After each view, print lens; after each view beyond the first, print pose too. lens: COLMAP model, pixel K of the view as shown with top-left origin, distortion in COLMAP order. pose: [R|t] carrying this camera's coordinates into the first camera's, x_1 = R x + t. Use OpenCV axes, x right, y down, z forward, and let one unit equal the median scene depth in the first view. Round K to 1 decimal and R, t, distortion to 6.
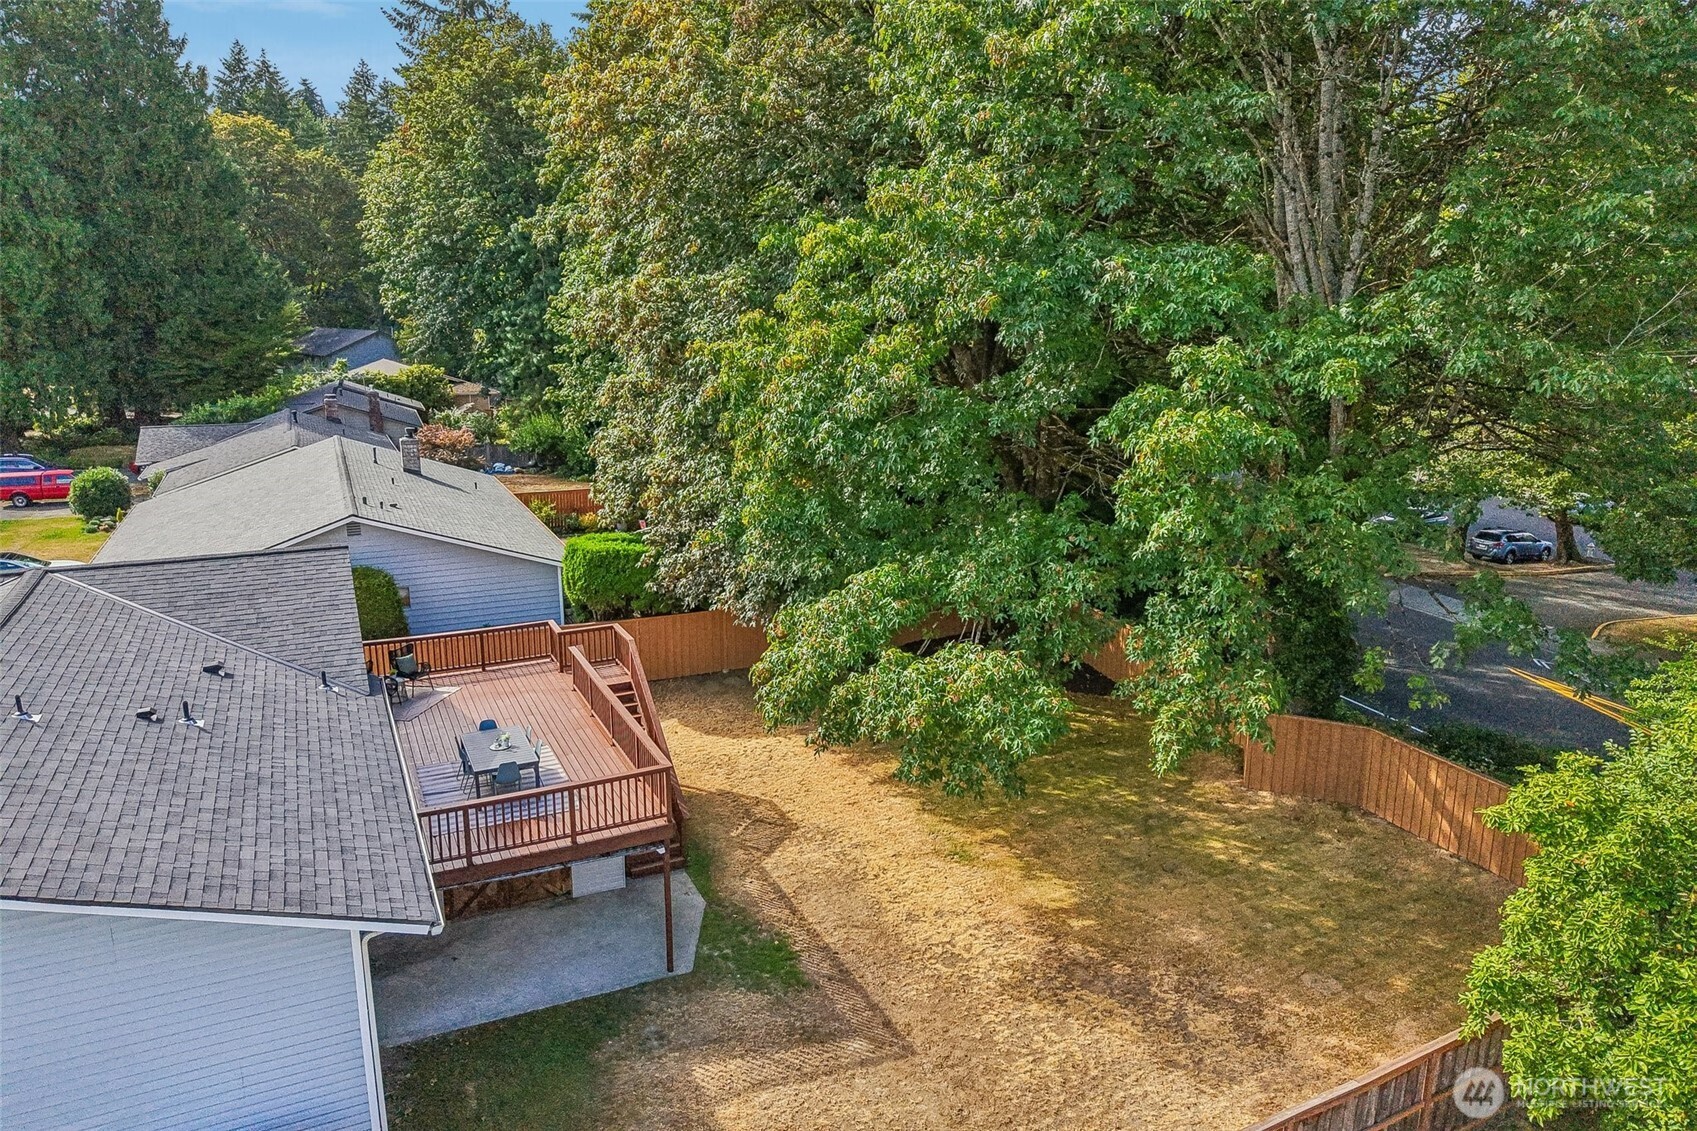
lens RADIAL K [[1149.7, 0, 848.5], [0, 1149.7, 565.5], [0, 0, 1]] dist [0.015840, -0.024384]
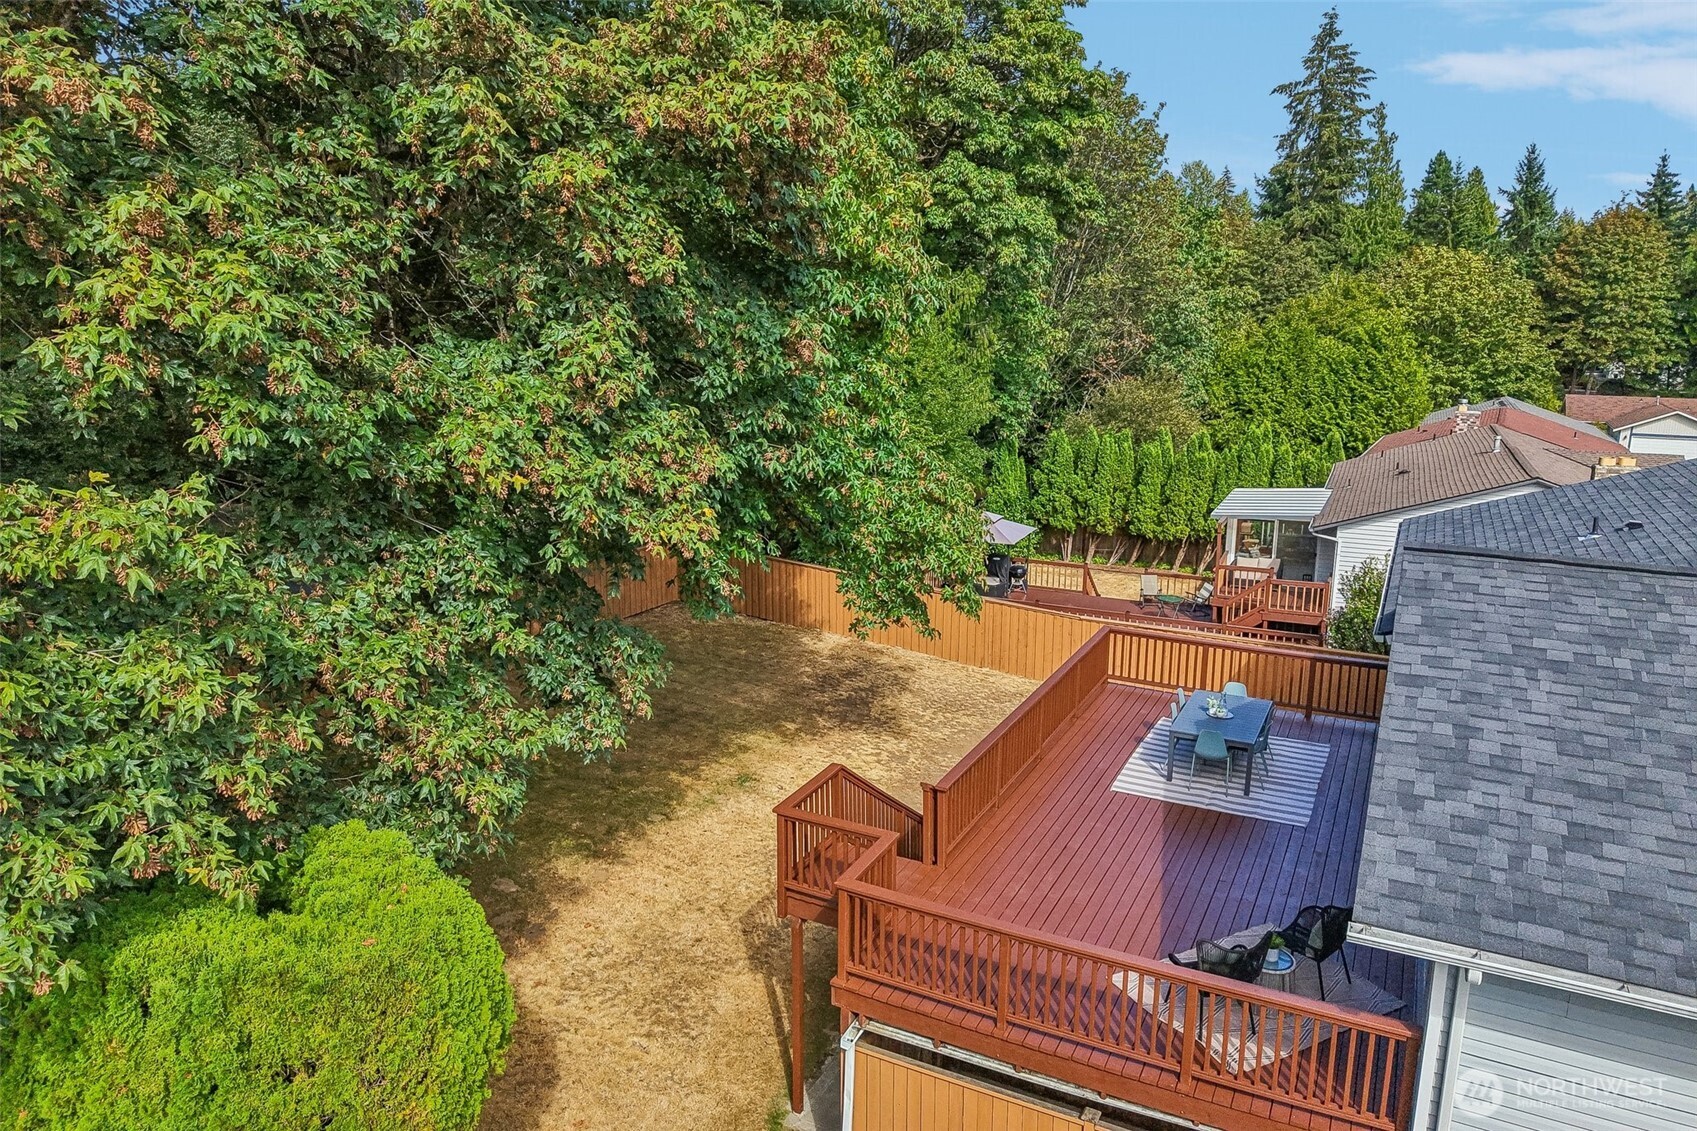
lens RADIAL K [[1149.7, 0, 848.5], [0, 1149.7, 565.5], [0, 0, 1]] dist [0.015840, -0.024384]
pose [[-0.609861, -0.181744, 0.771387, -0.641791], [0.181669, 0.915371, 0.359295, -0.221999], [-0.771405, 0.359257, -0.525232, 1.392362]]
